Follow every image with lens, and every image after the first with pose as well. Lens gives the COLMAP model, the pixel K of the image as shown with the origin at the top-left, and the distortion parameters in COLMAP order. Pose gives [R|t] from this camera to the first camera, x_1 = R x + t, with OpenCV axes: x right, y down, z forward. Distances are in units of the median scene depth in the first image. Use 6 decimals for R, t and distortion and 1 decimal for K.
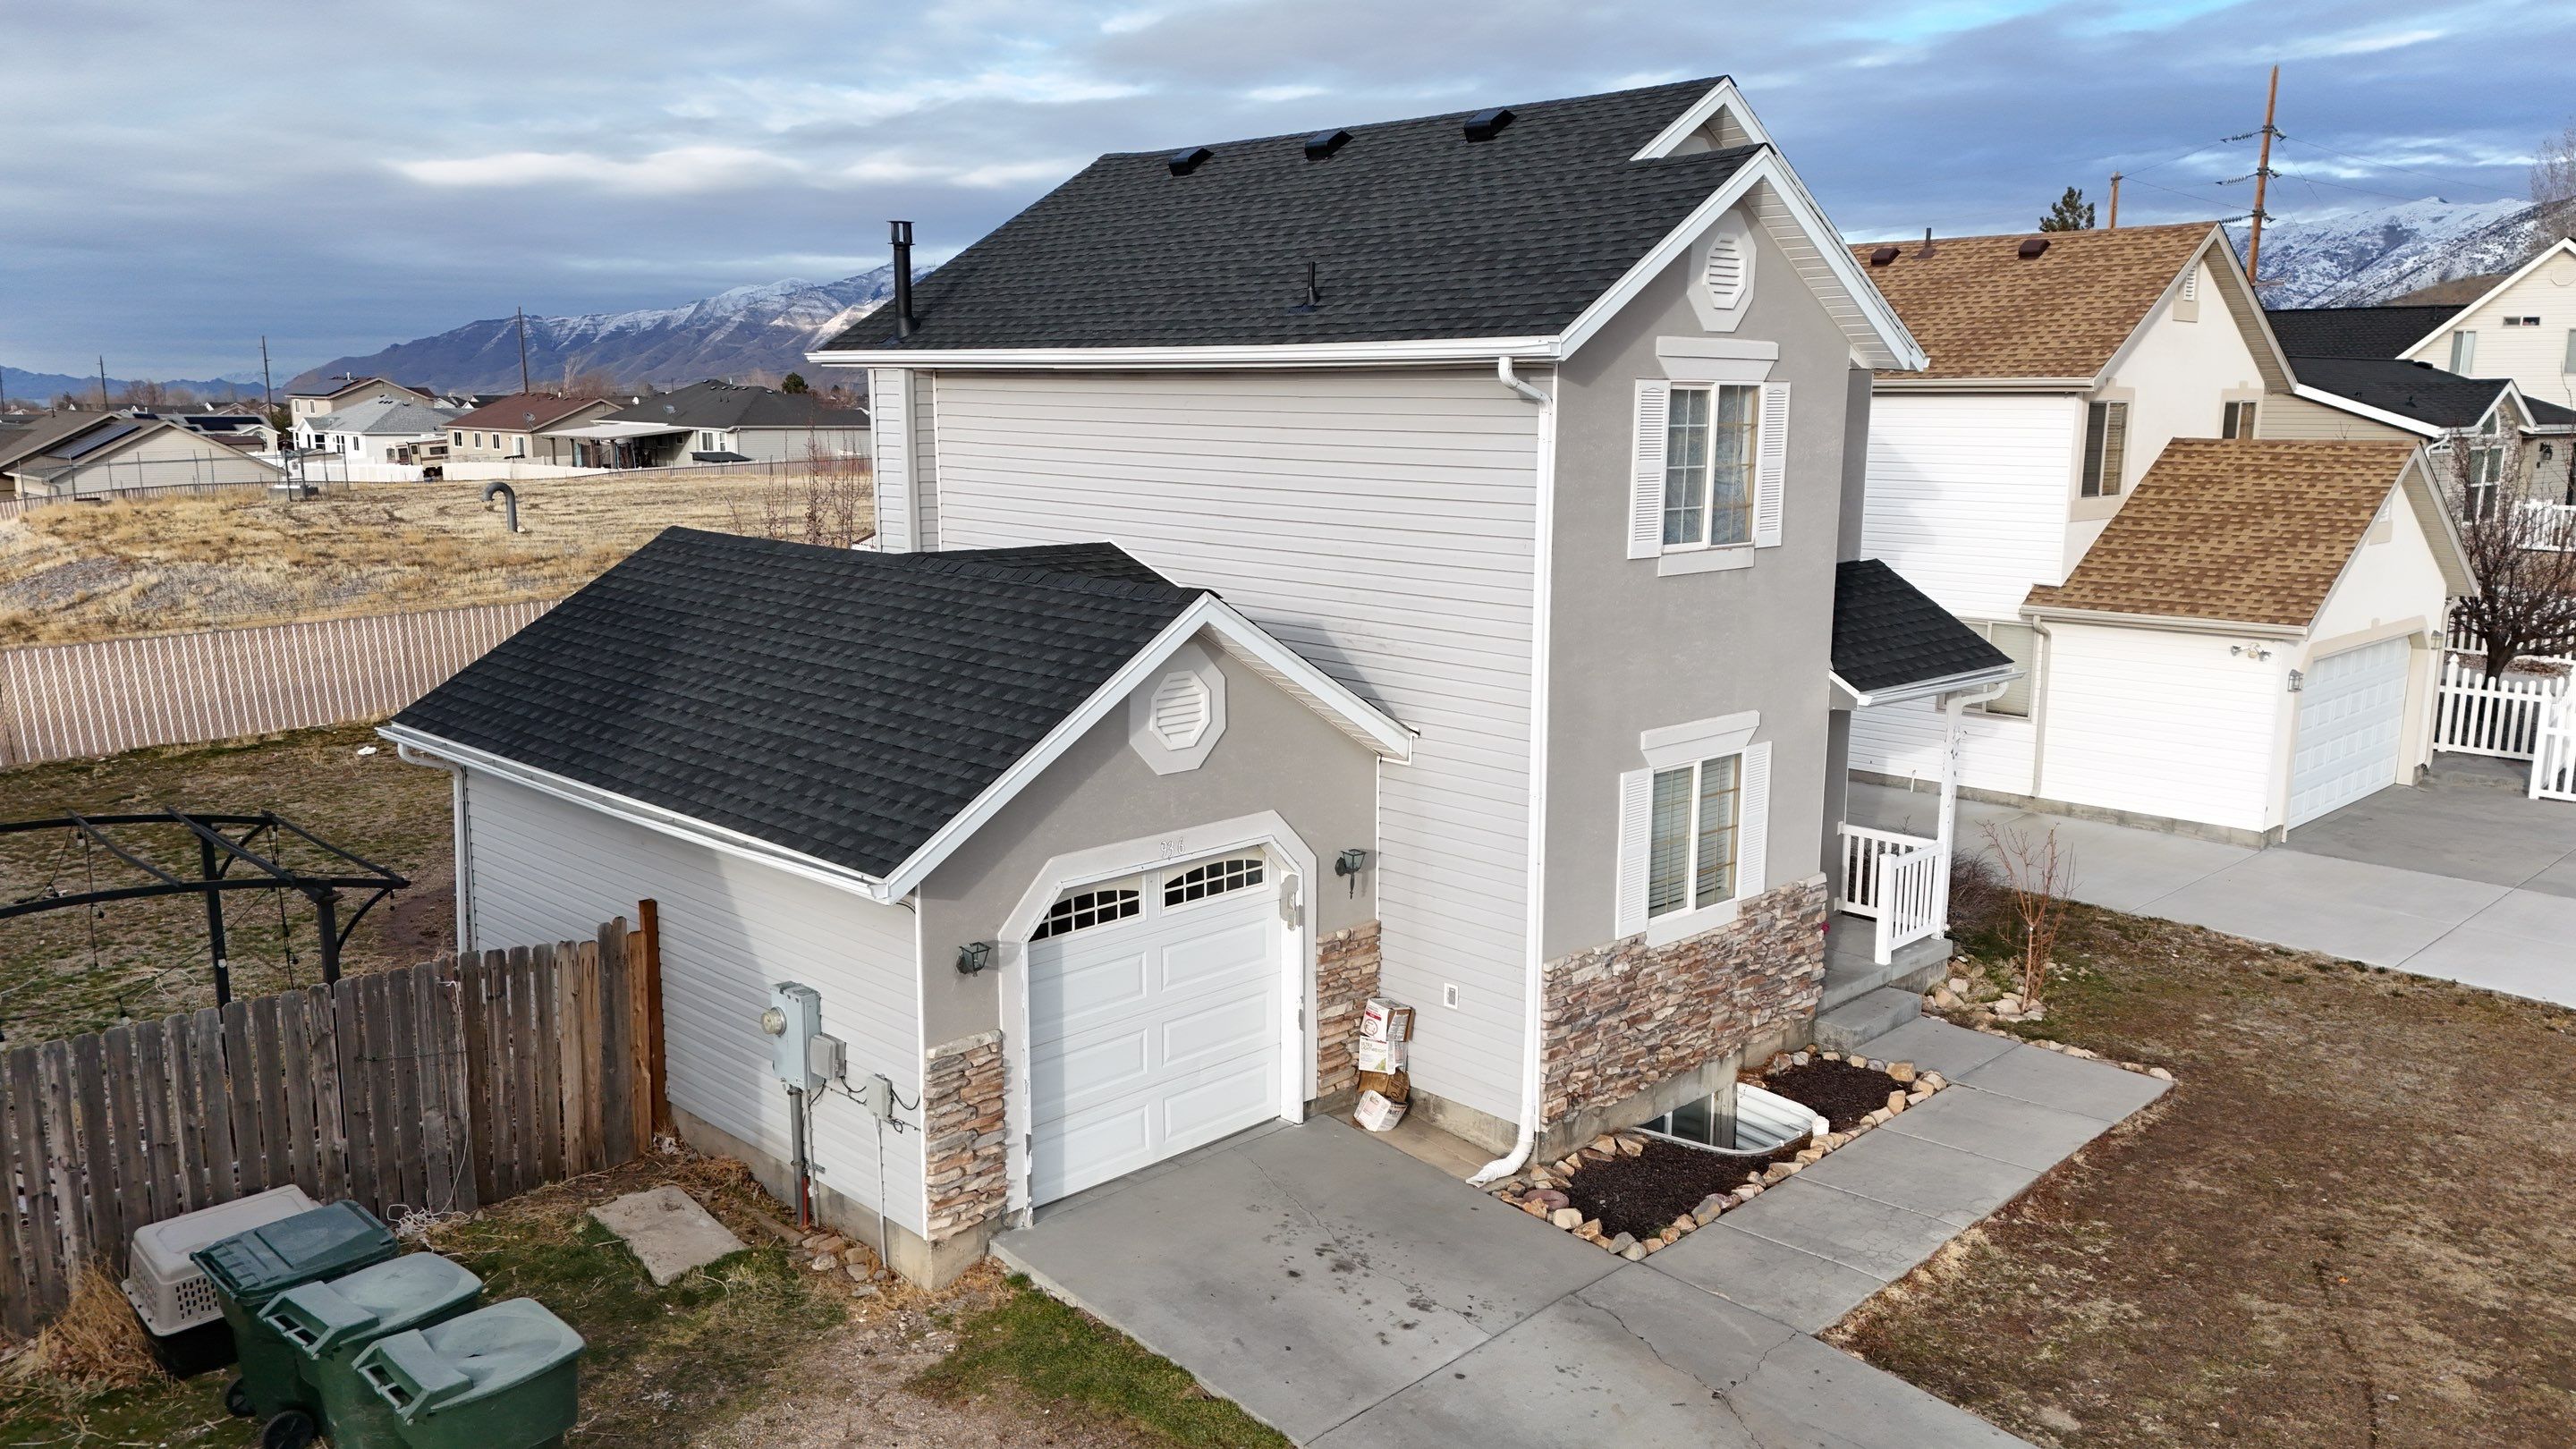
lens RADIAL K [[1909.2, 0, 1289.0], [0, 1909.2, 754.6], [0, 0, 1]] dist [0.093548, -0.093796]
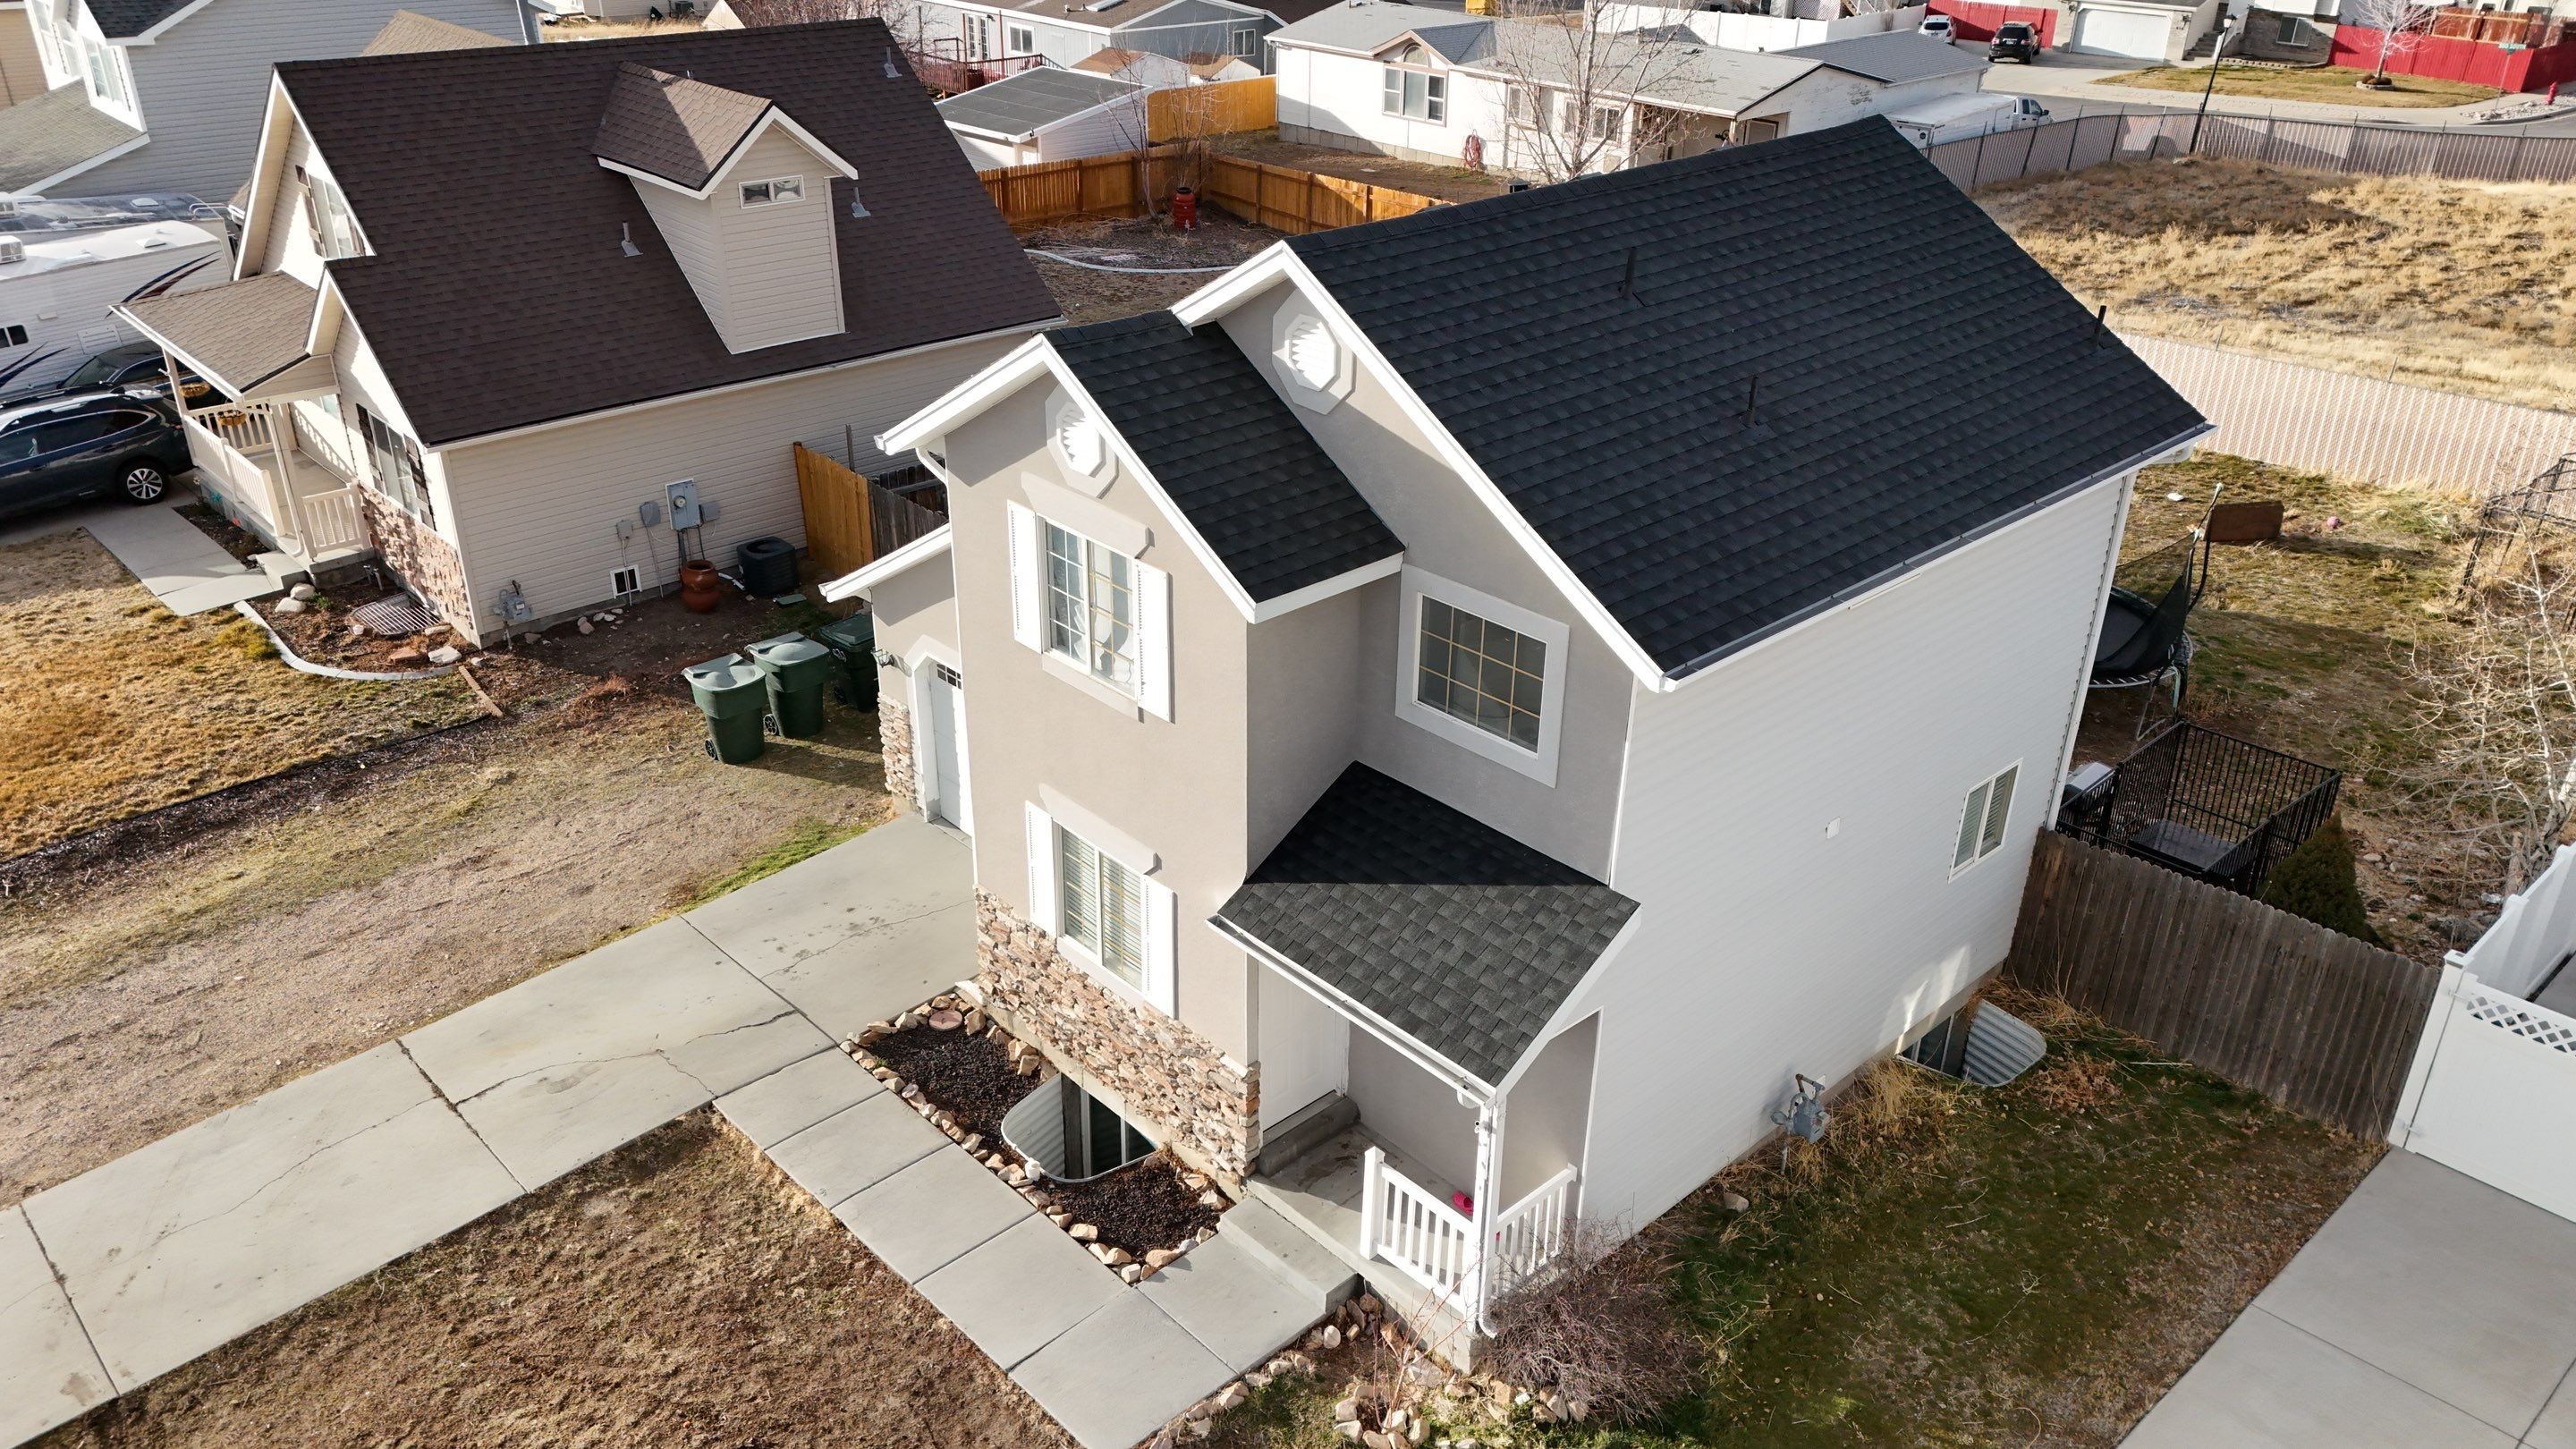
lens RADIAL K [[1887.6, 0, 1288.0], [0, 1887.6, 724.5], [0, 0, 1]] dist [0.109401, -0.113917]
pose [[-0.036124, 0.450054, -0.892270, 1.260407], [-0.202979, 0.870938, 0.447512, -0.624221], [0.978517, 0.197278, 0.059890, 1.117402]]
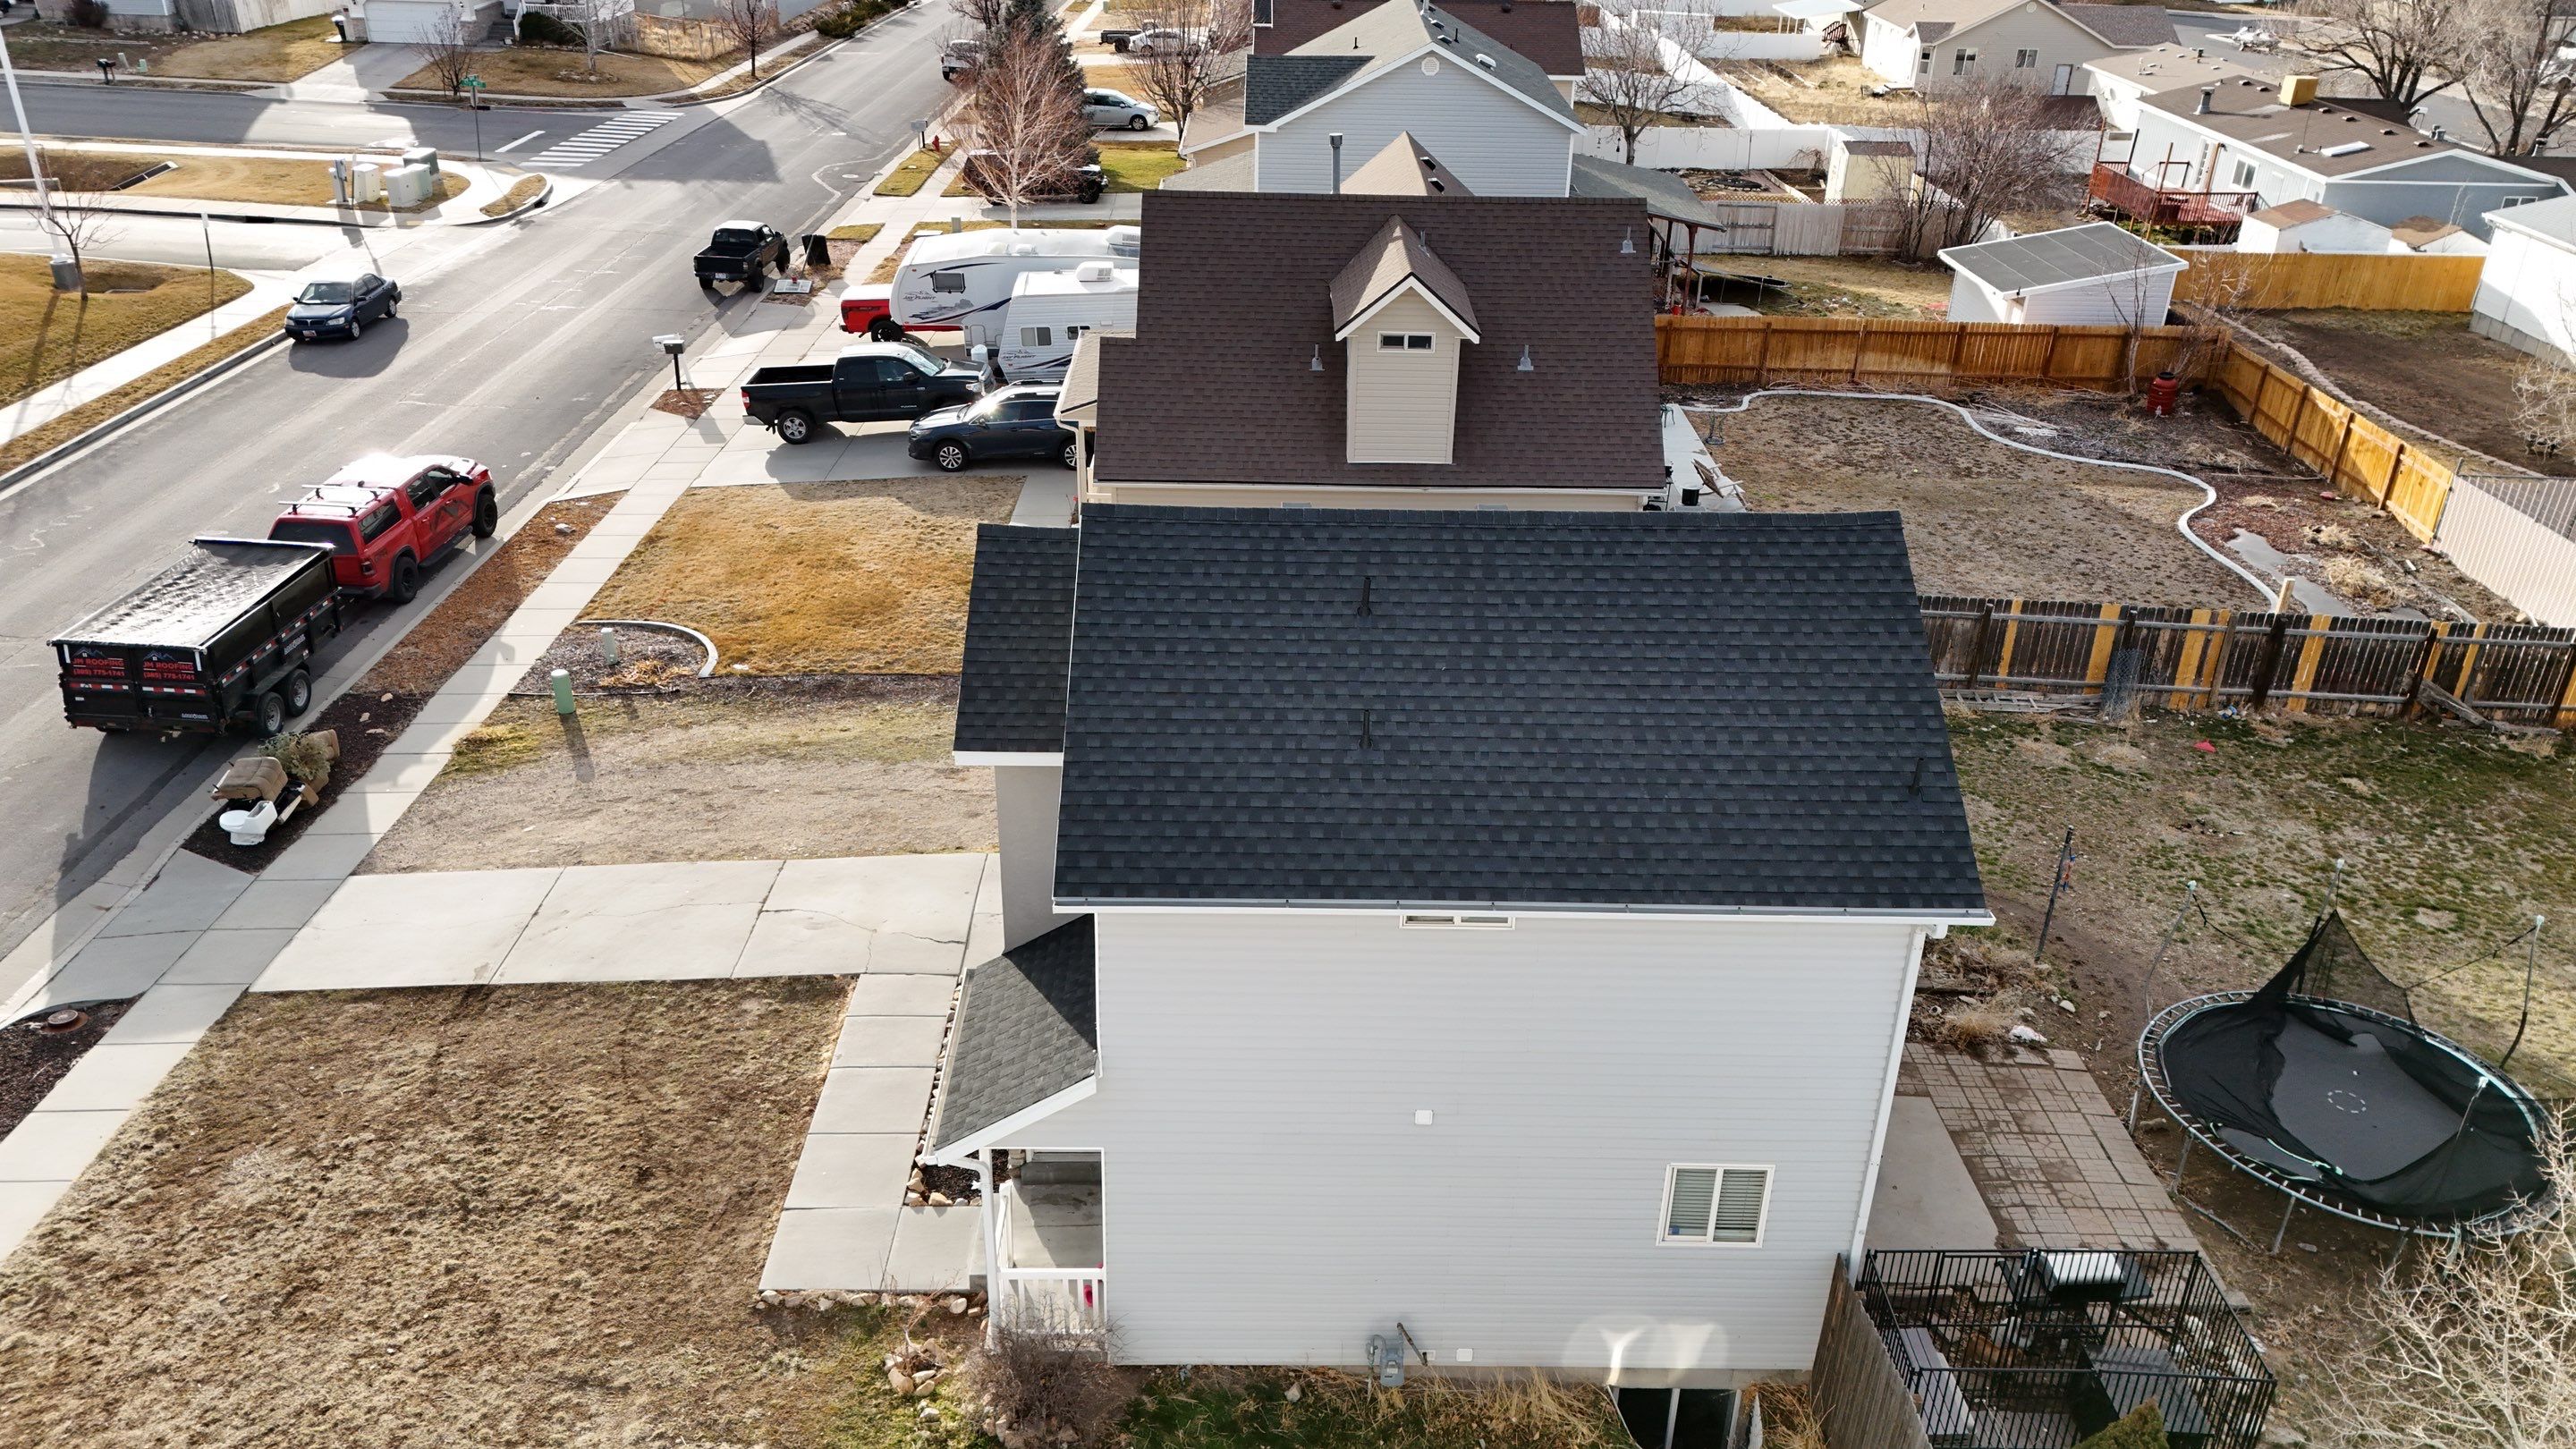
lens RADIAL K [[1887.6, 0, 1288.0], [0, 1887.6, 724.5], [0, 0, 1]] dist [0.109401, -0.113917]
pose [[-0.697655, 0.307689, -0.646996, 1.060505], [-0.161274, 0.812454, 0.560276, -1.038305], [0.698046, 0.495223, -0.517191, 1.986939]]
